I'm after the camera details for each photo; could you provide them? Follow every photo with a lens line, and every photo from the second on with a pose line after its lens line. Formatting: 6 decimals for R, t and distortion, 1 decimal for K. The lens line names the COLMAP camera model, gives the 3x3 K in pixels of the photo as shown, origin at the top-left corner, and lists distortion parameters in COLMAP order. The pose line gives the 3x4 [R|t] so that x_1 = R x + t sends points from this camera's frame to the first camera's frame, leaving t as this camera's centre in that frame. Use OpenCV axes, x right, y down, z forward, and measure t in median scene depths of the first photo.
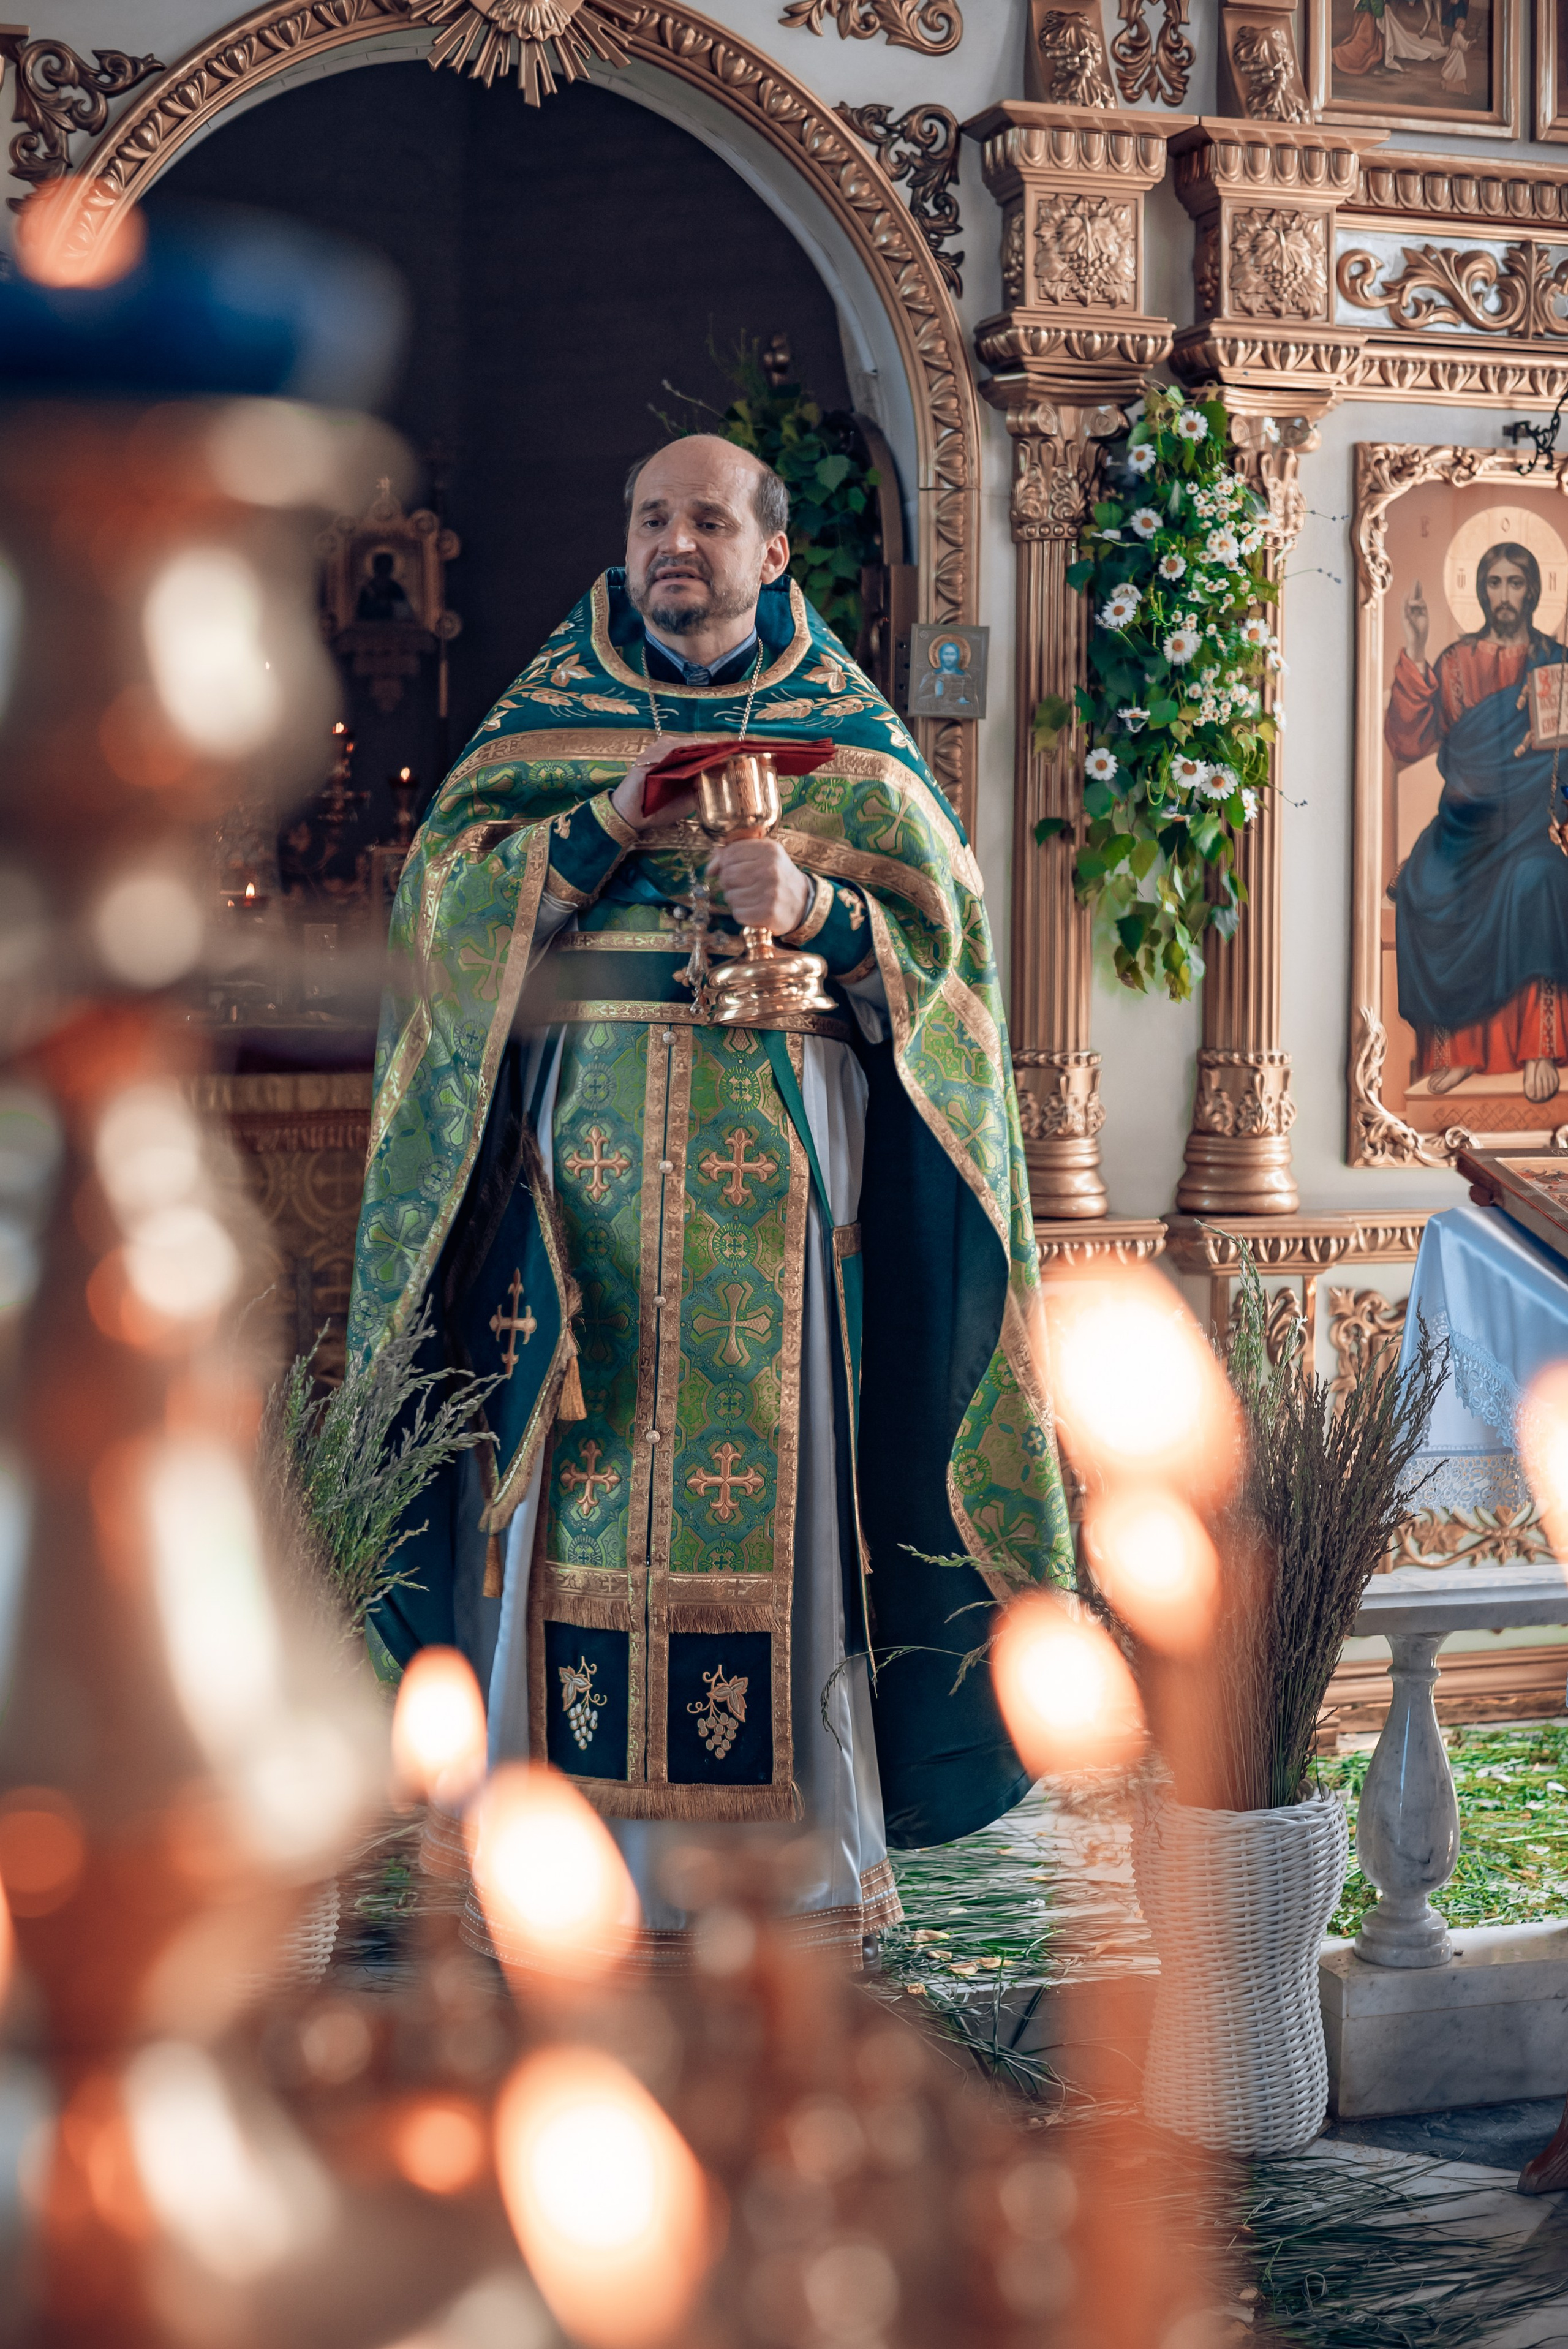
lens RADIAL K [[3421.3, 0, 784.0], [0, 3421.3, 1174.5], [0, 0, 1]] dist [-0.095538, 0.002228]
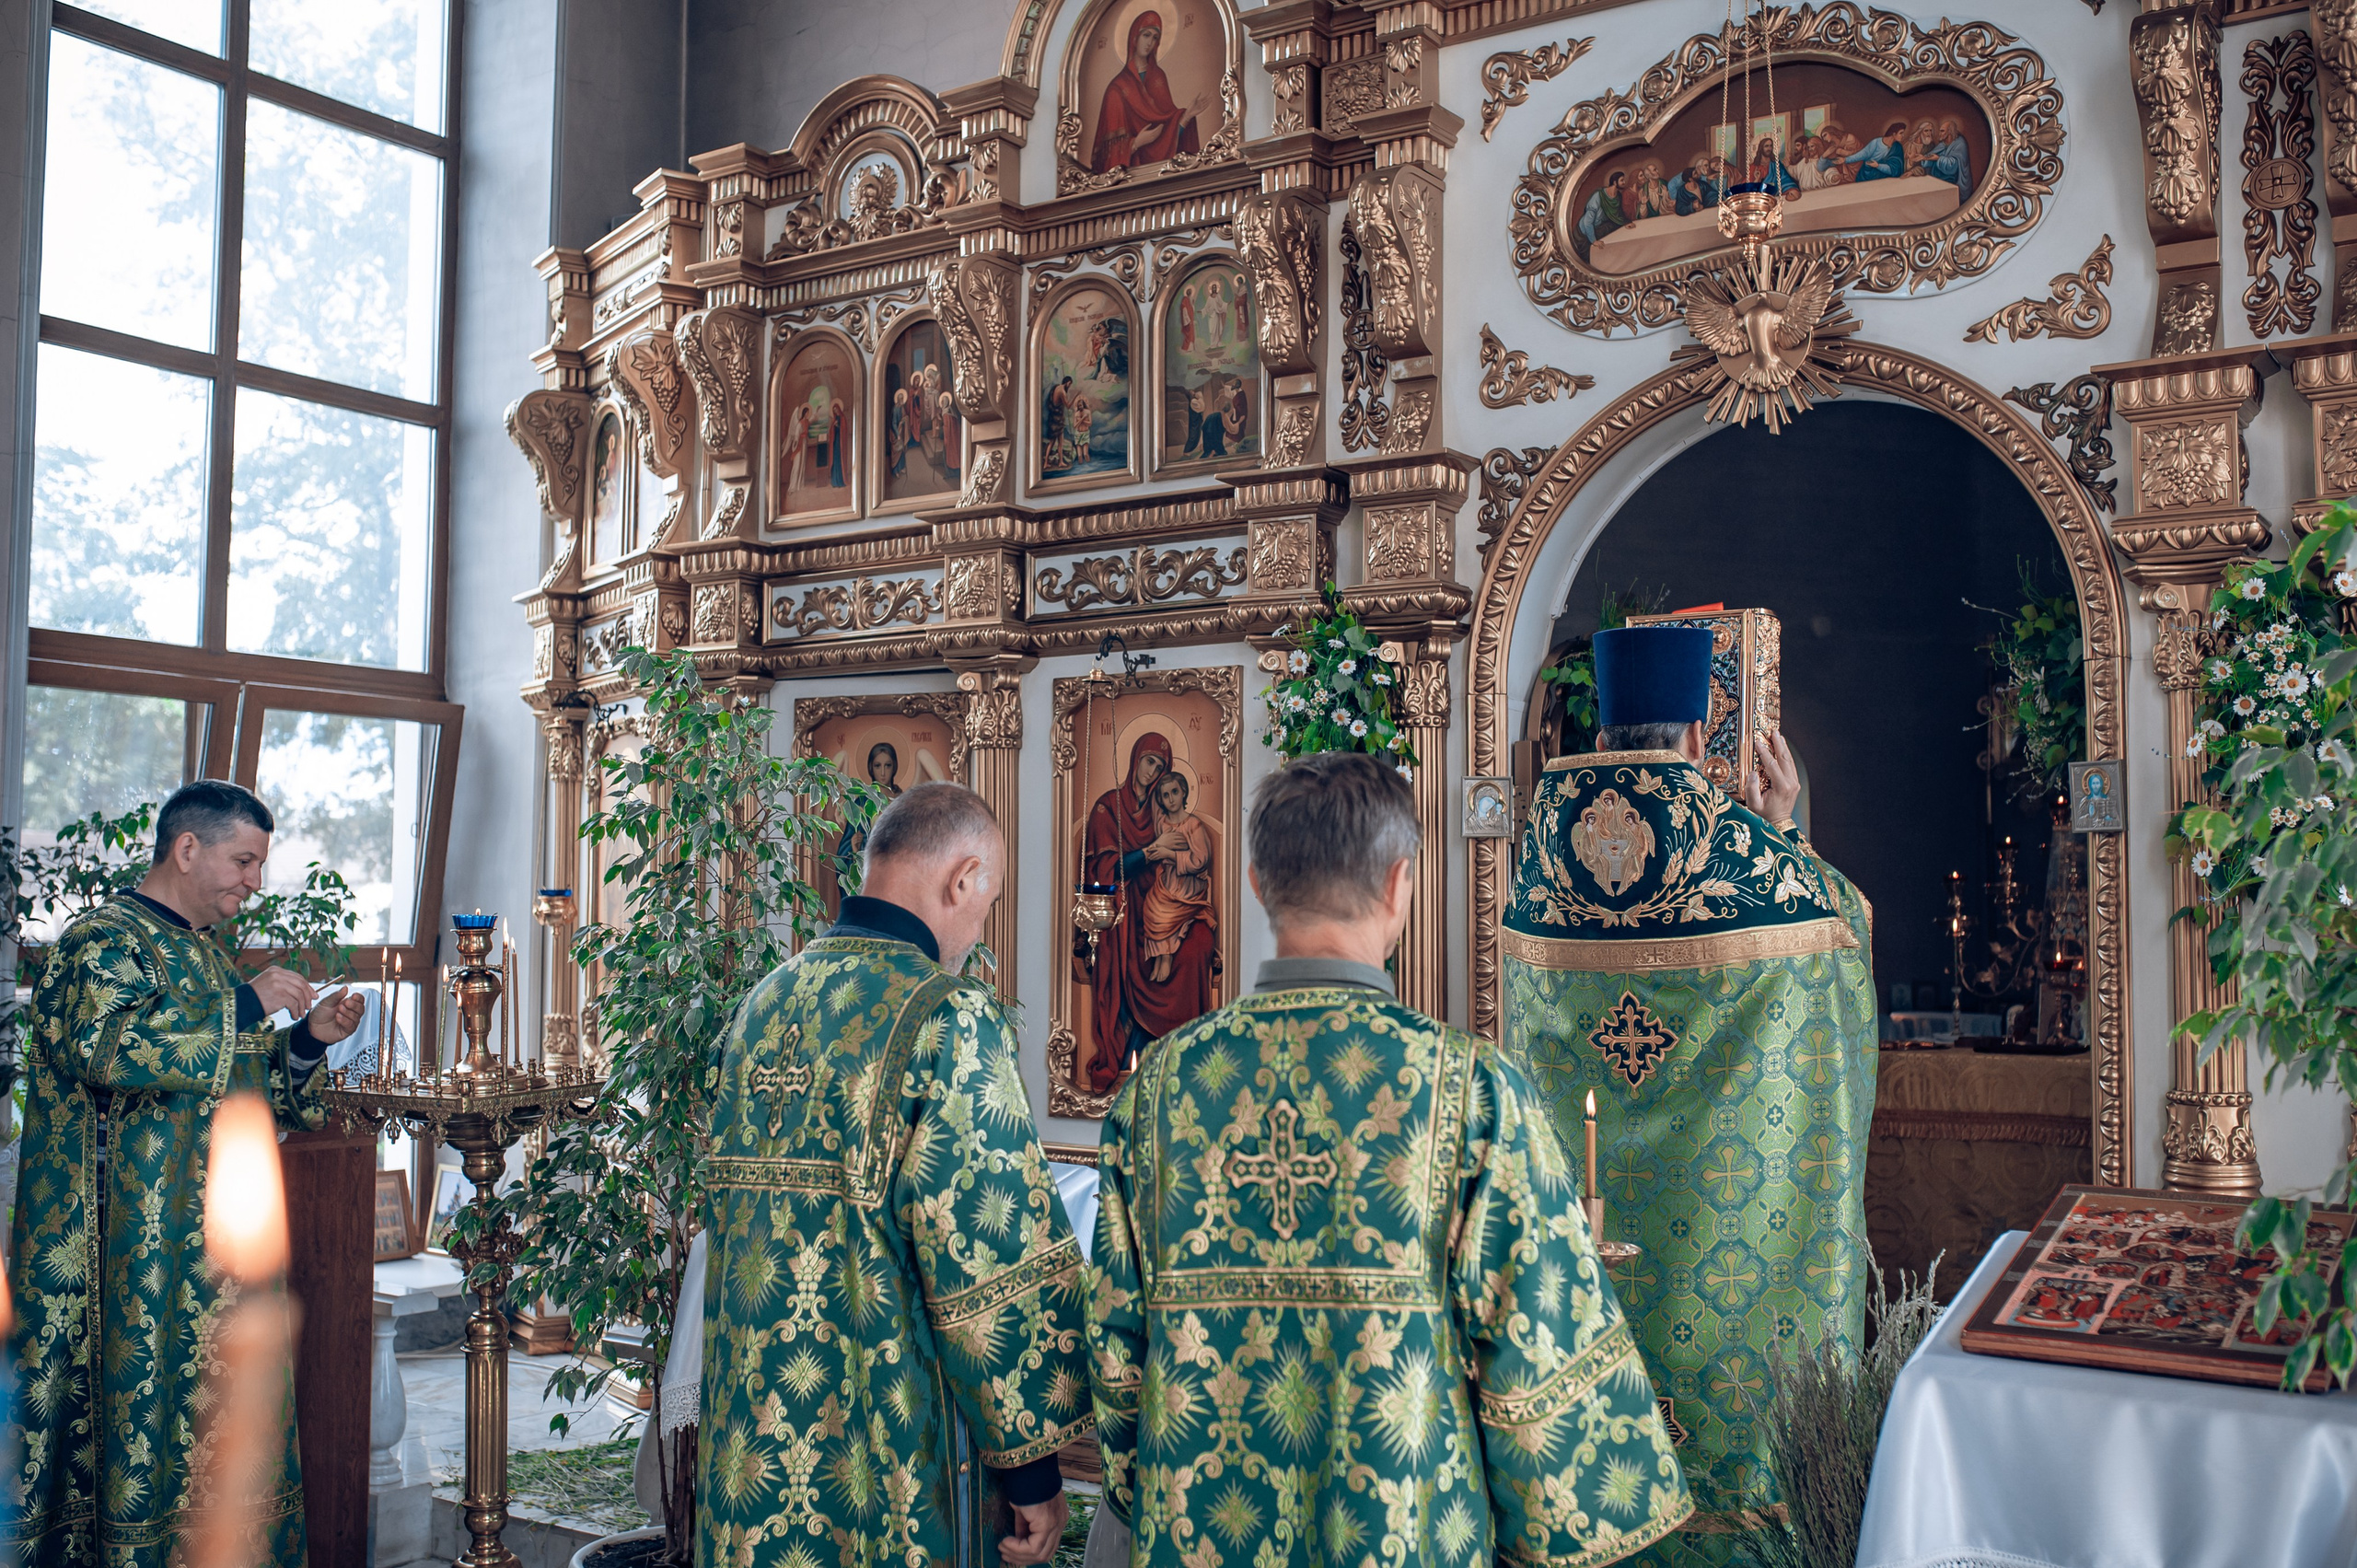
lens RADIAL K [[2299.6, 0, 1178.5], [0, 2299.6, 784.0], [0, 0, 1]] dist [-0.048918, 0.084157]
pose [[0.622986, -0.056847, -0.780165, 0.516957], [-0.071173, 0.989100, -0.128905, -0.014727], [0.778989, 0.135832, 0.612149, 0.192781]]
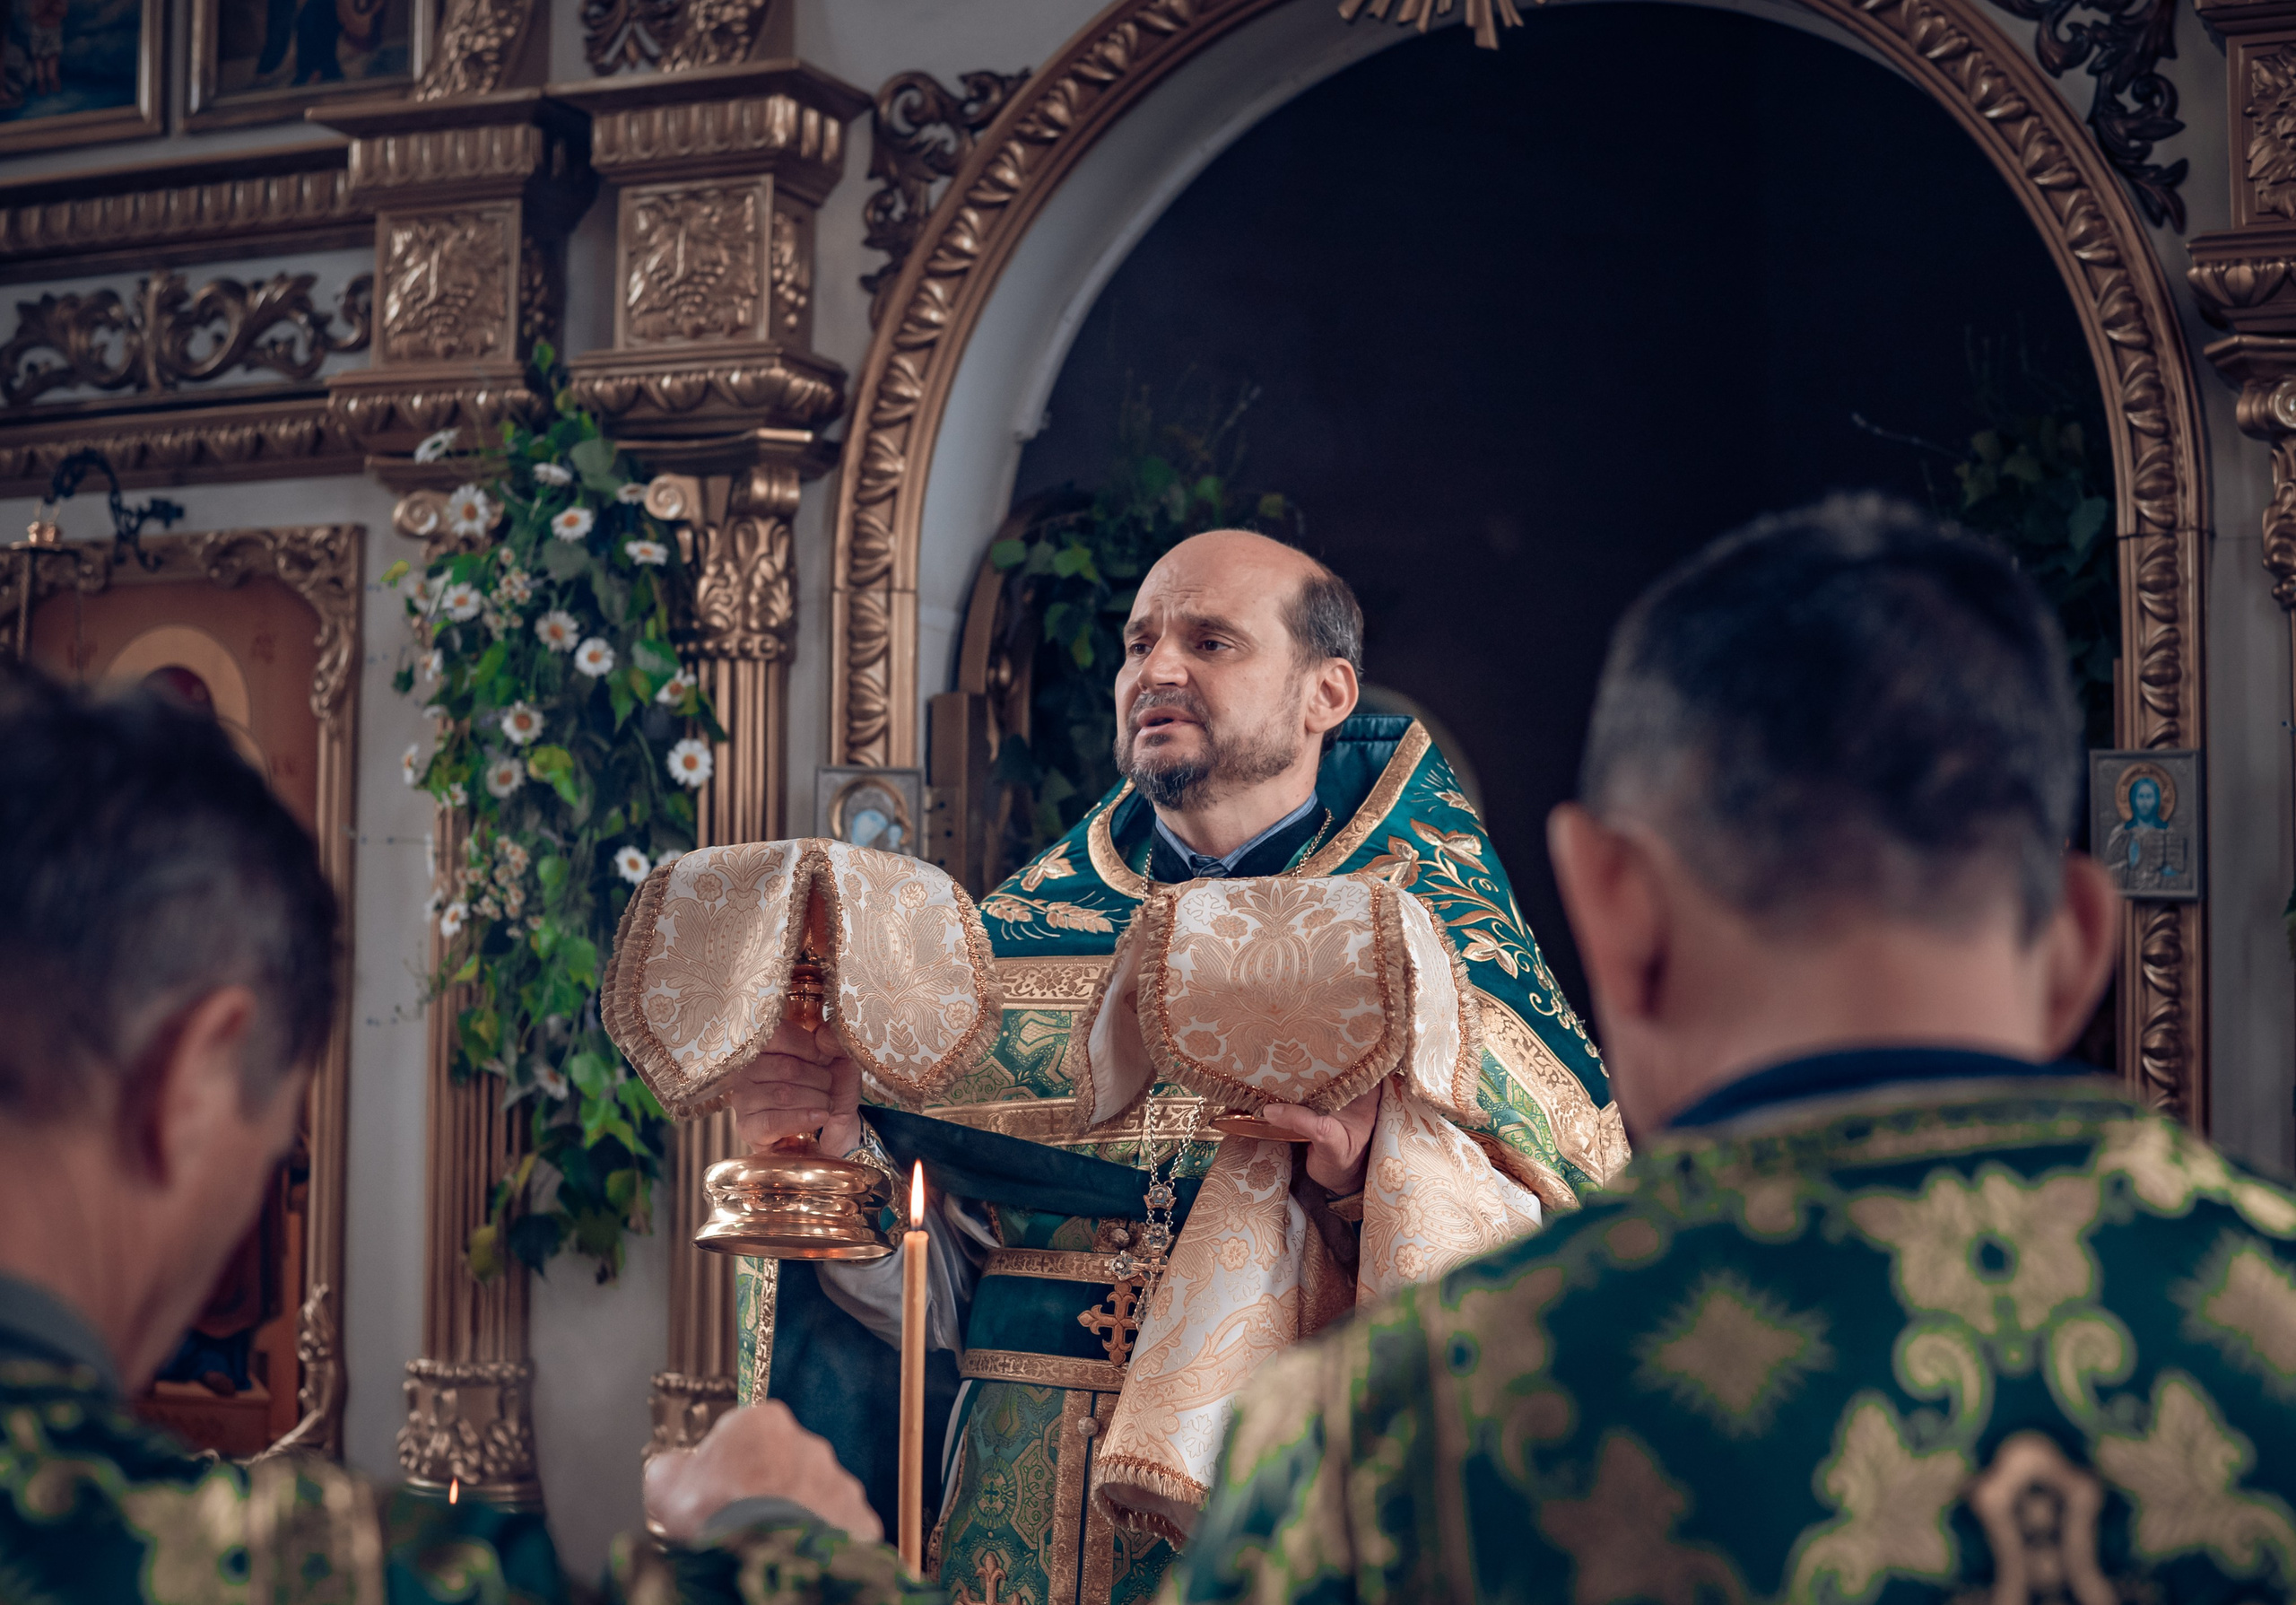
lens RADIAL K [[3704.2, 0, 1148.4], [0, 3704.2, 833.1], [0, 0, 1]] dist [-0.108020, 0.027412]
pose [[0.757999, -0.042899, -0.650843, 0.346685], [-0.062839, 0.988390, -0.138334, -0.043581], [0.649221, 0.145756, 0.746503, 0.392956]]
